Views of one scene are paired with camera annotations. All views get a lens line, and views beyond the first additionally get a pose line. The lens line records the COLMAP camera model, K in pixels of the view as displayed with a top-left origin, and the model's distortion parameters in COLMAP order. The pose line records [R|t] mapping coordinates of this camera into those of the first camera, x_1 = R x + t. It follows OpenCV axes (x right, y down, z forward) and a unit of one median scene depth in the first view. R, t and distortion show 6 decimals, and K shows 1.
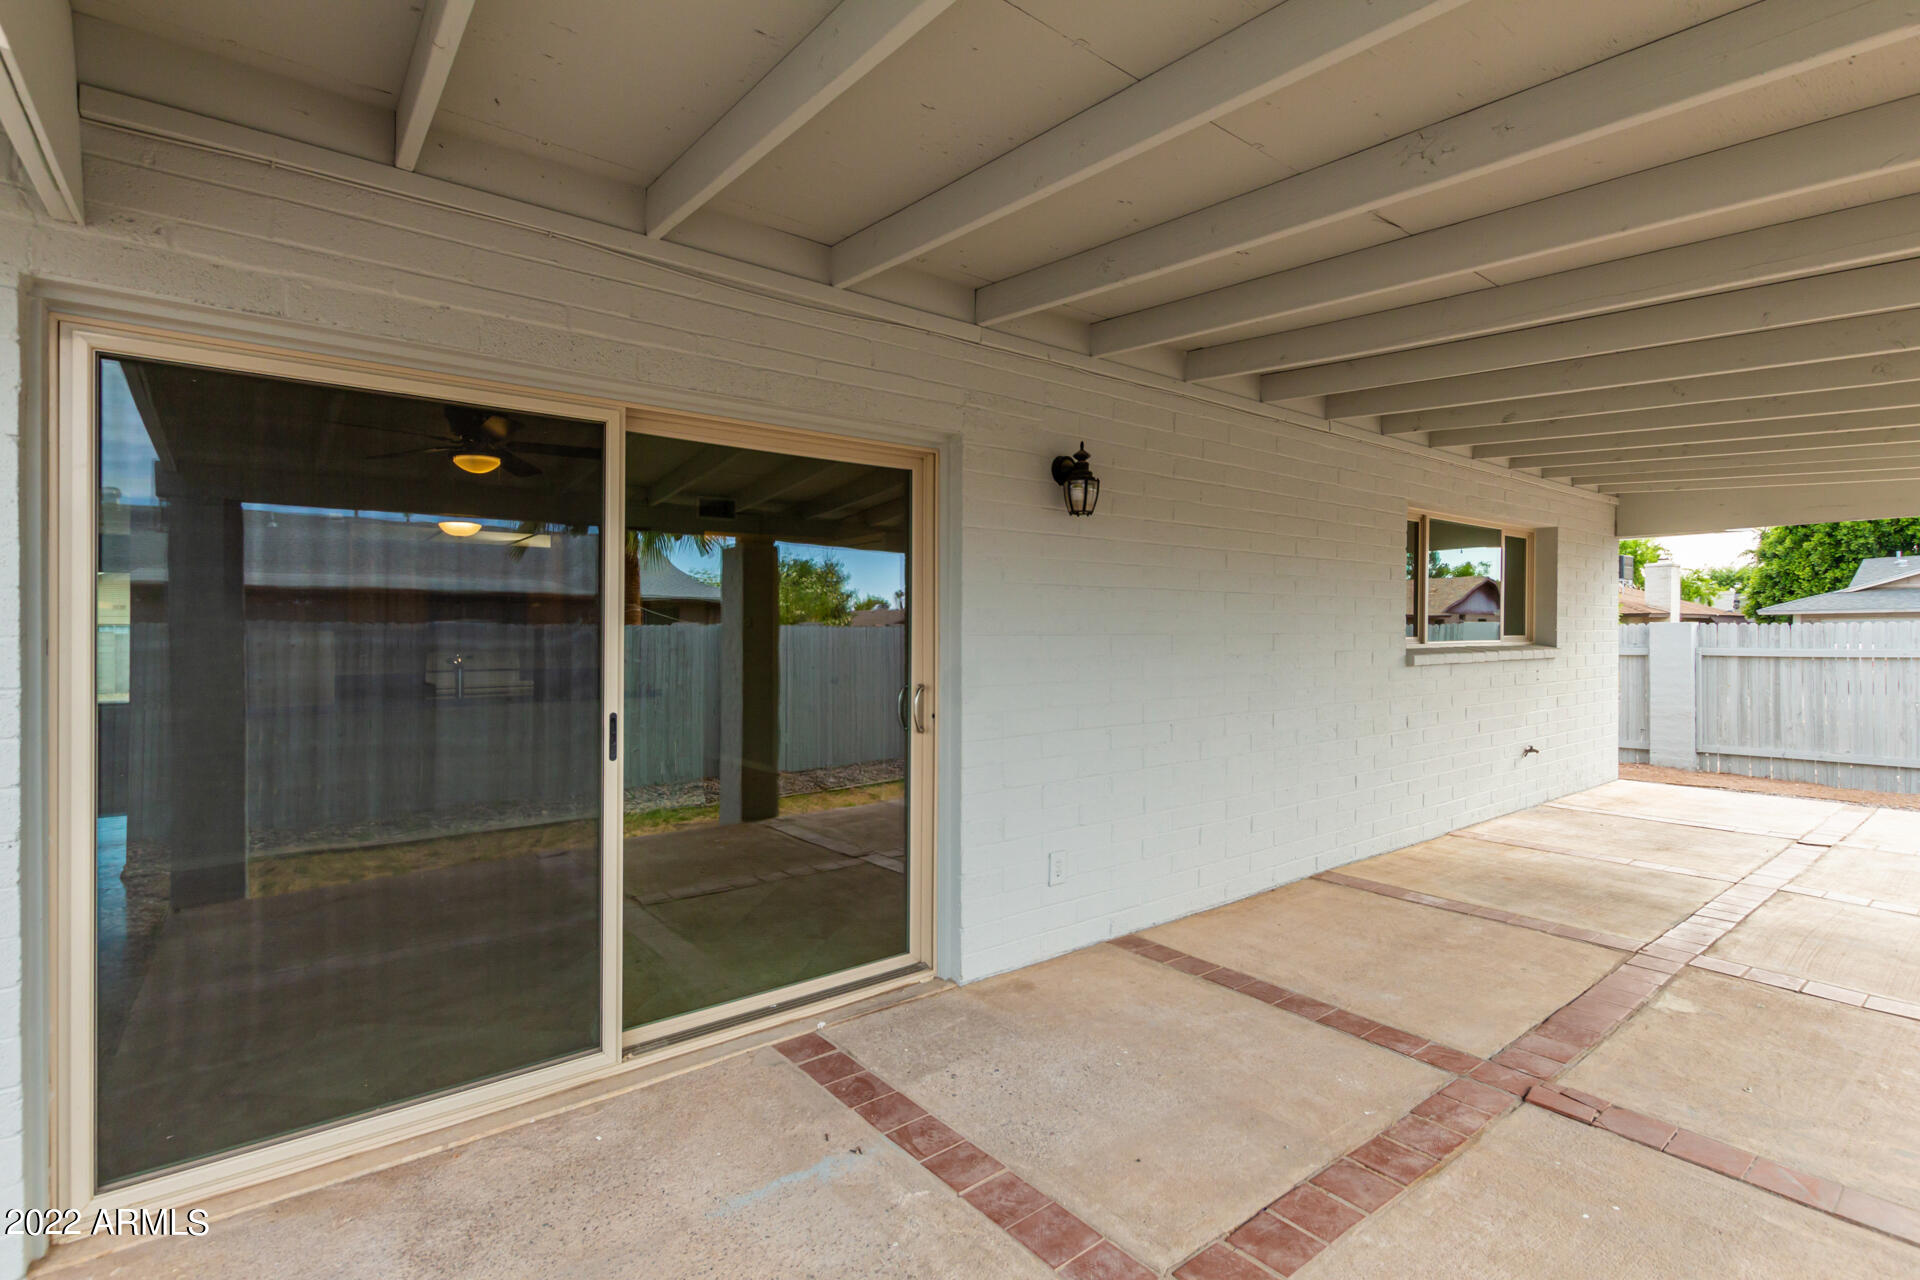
lens RADIAL K [[893.2, 0, 965.6], [0, 893.2, 642.8], [0, 0, 1]] dist [0.003730, -0.001274]
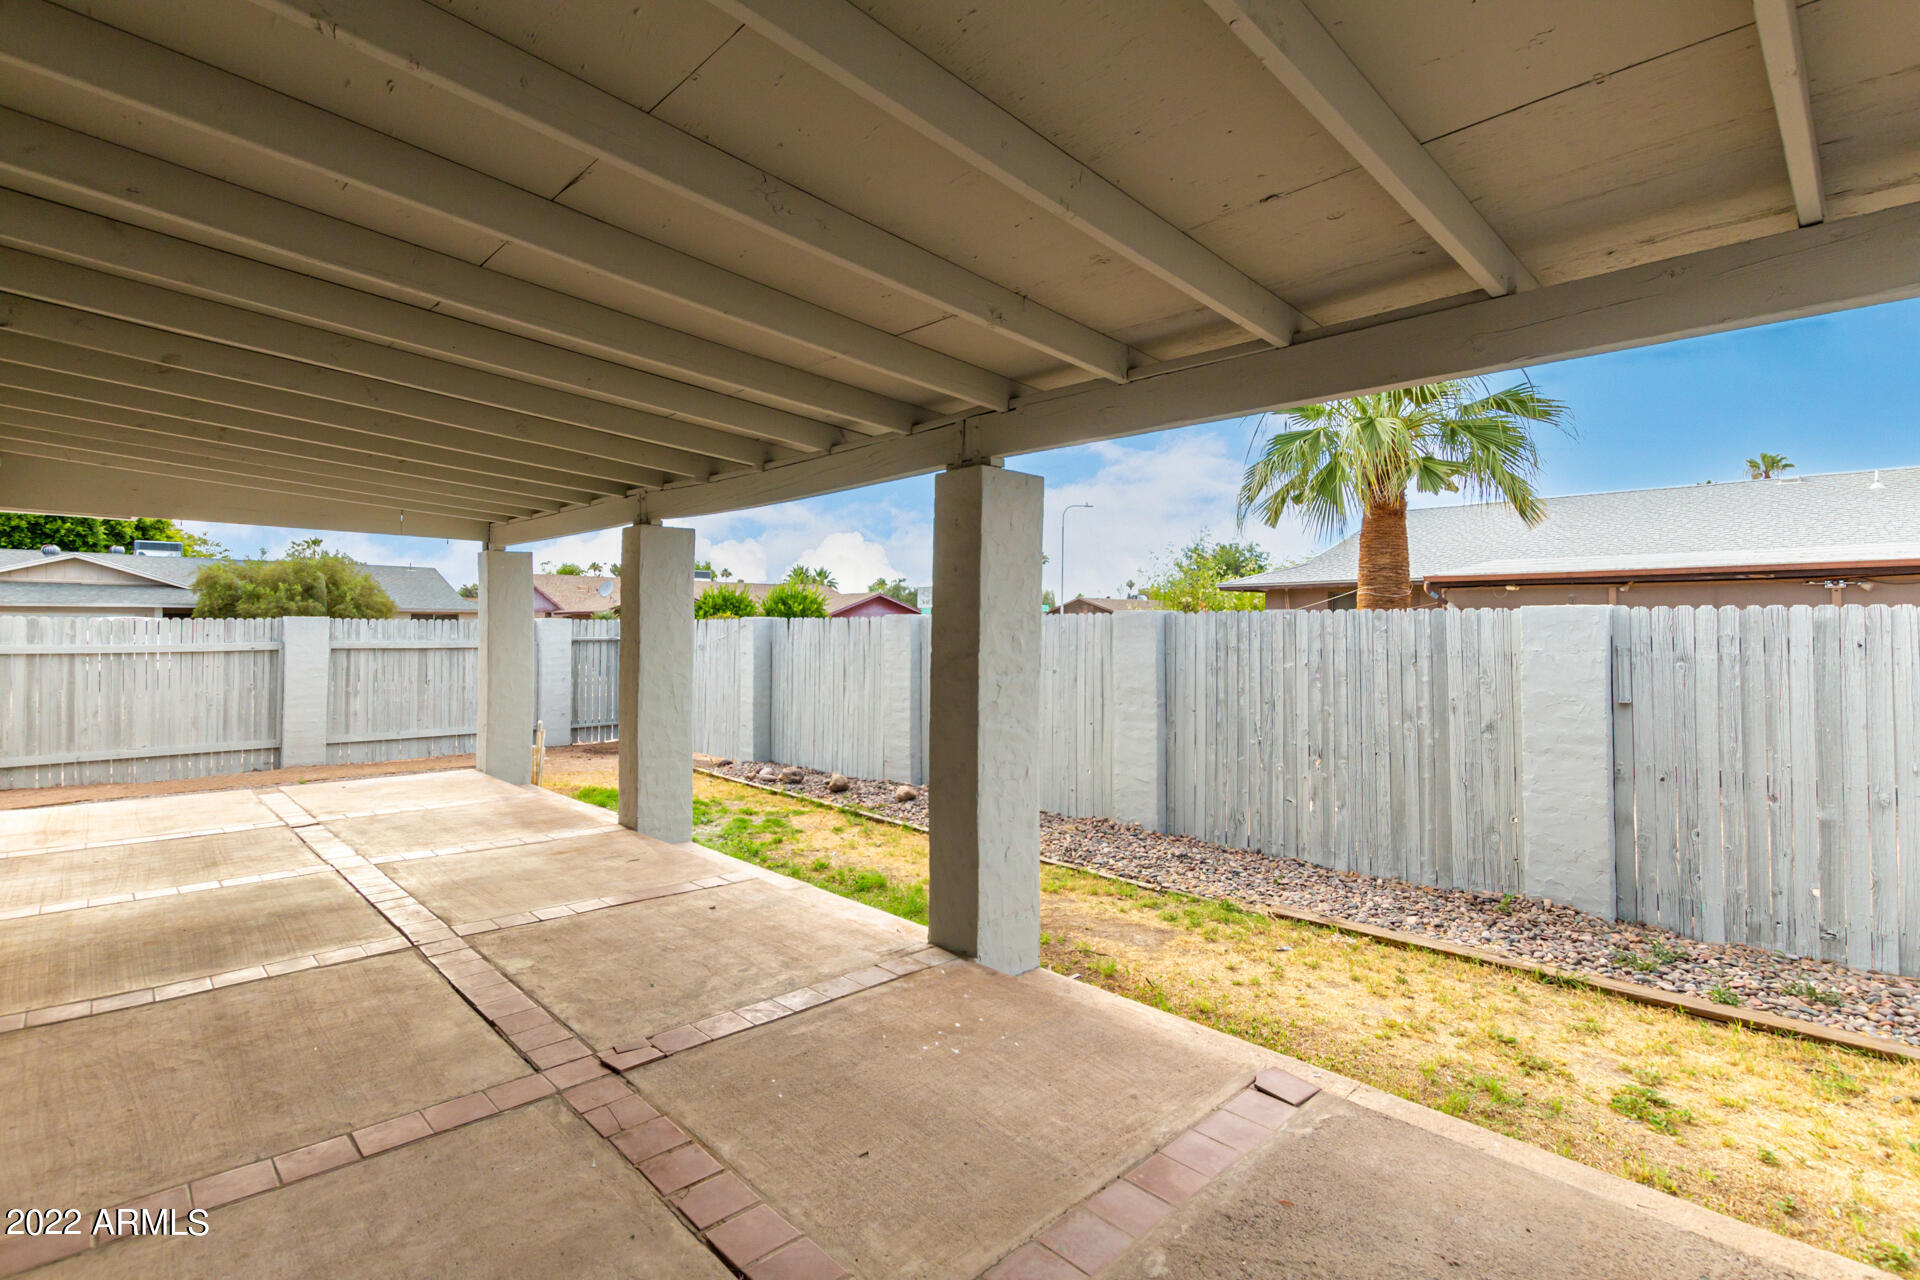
lens RADIAL K [[902.2, 0, 963.2], [0, 902.2, 617.9], [0, 0, 1]] dist [0.009212, -0.000198]
pose [[-0.105974, 0.017656, 0.994212, -0.234754], [0.003116, 0.999843, -0.017424, -0.003398], [-0.994364, 0.001252, -0.106013, 0.336796]]
